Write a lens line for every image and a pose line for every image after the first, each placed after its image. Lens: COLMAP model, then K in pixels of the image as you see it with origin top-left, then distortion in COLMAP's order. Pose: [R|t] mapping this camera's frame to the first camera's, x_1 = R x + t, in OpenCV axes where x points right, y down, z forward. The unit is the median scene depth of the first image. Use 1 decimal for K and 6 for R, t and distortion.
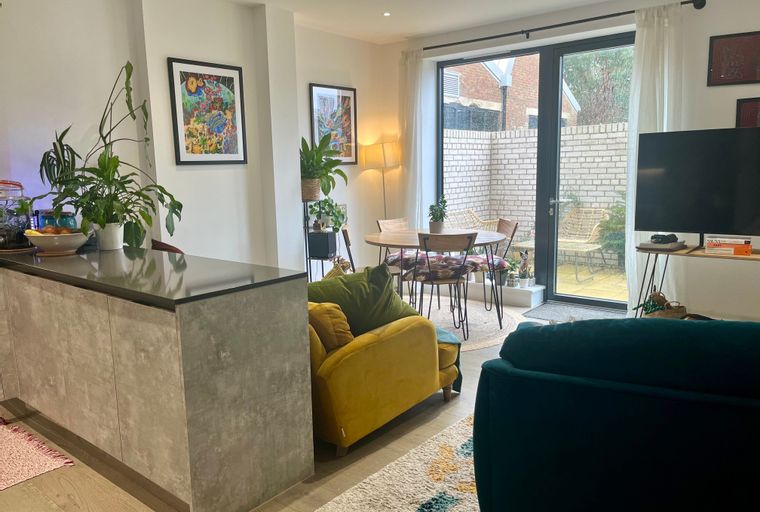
lens RADIAL K [[573.9, 0, 379.2], [0, 573.9, 257.6], [0, 0, 1]] dist [0.024065, -0.029956]
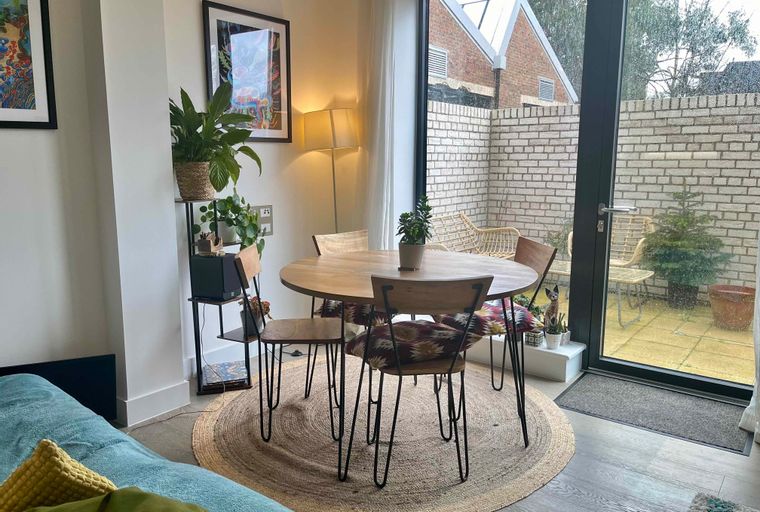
lens RADIAL K [[573.9, 0, 381.9], [0, 573.9, 254.6], [0, 0, 1]] dist [0.024065, -0.029956]
pose [[0.999202, 0.017632, 0.035835, 0.043642], [-0.017850, 0.999824, 0.005764, -0.047326], [-0.035727, -0.006399, 0.999341, 0.384422]]
